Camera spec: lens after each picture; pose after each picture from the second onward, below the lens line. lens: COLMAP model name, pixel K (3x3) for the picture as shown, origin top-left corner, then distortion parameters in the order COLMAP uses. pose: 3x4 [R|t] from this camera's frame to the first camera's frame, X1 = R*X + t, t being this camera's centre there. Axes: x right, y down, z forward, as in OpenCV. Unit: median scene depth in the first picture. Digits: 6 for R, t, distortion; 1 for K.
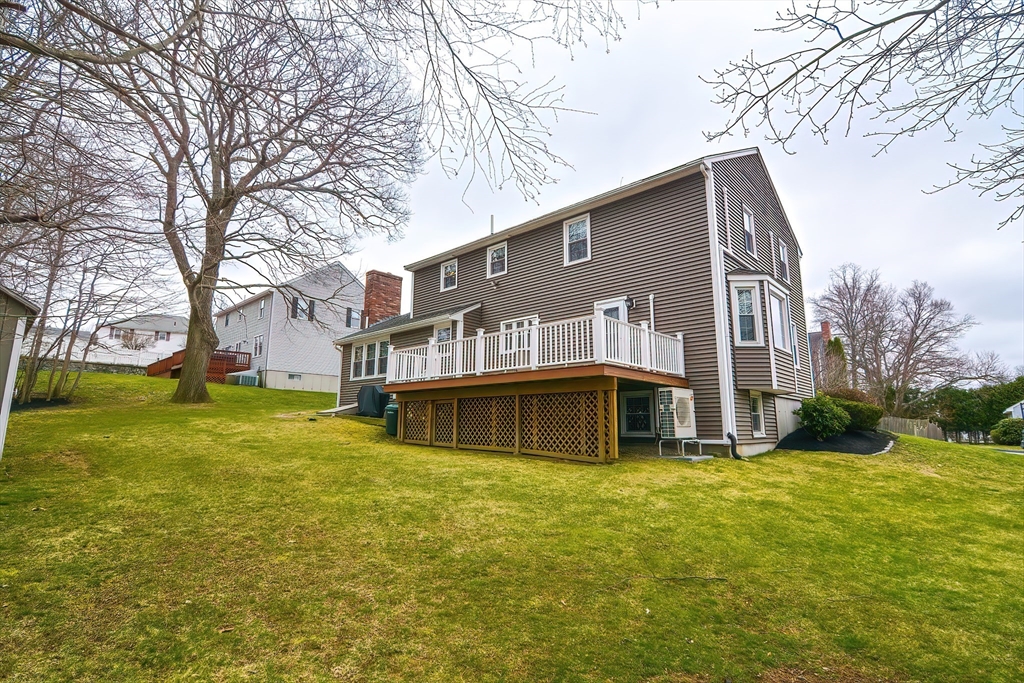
lens RADIAL K [[490.8, 0, 512.0], [0, 490.8, 341.5], [0, 0, 1]] dist [0.001024, -0.023281]
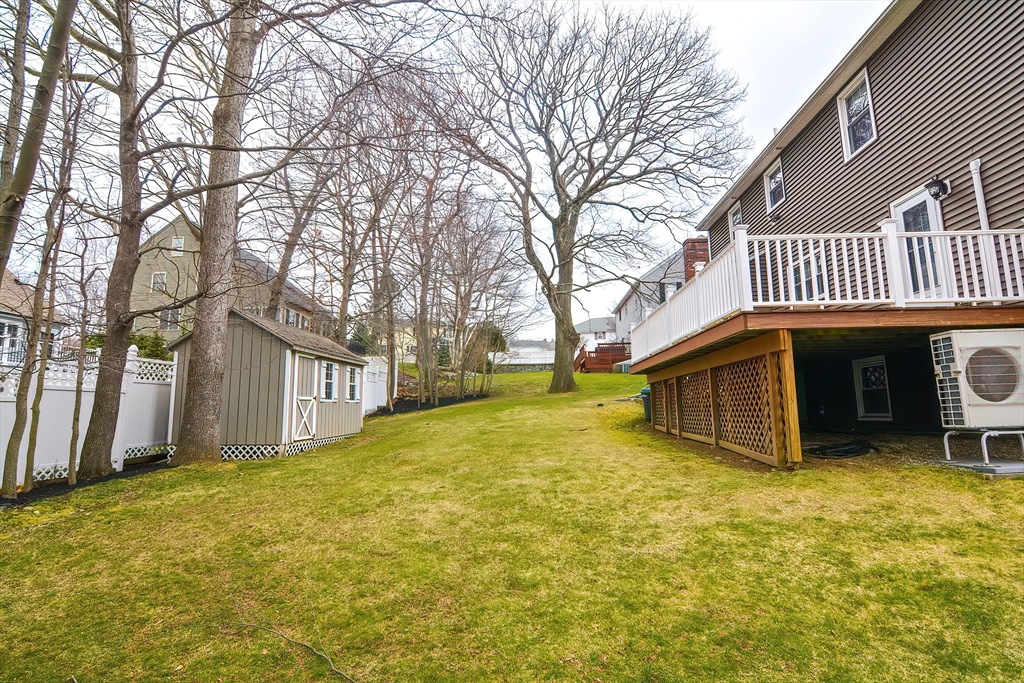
lens RADIAL K [[490.8, 0, 512.0], [0, 490.8, 341.5], [0, 0, 1]] dist [0.001024, -0.023281]
pose [[0.640890, -0.122414, -0.757809, 0.297937], [0.154306, 0.987596, -0.029034, 0.033988], [0.751964, -0.098327, 0.651830, 0.225248]]
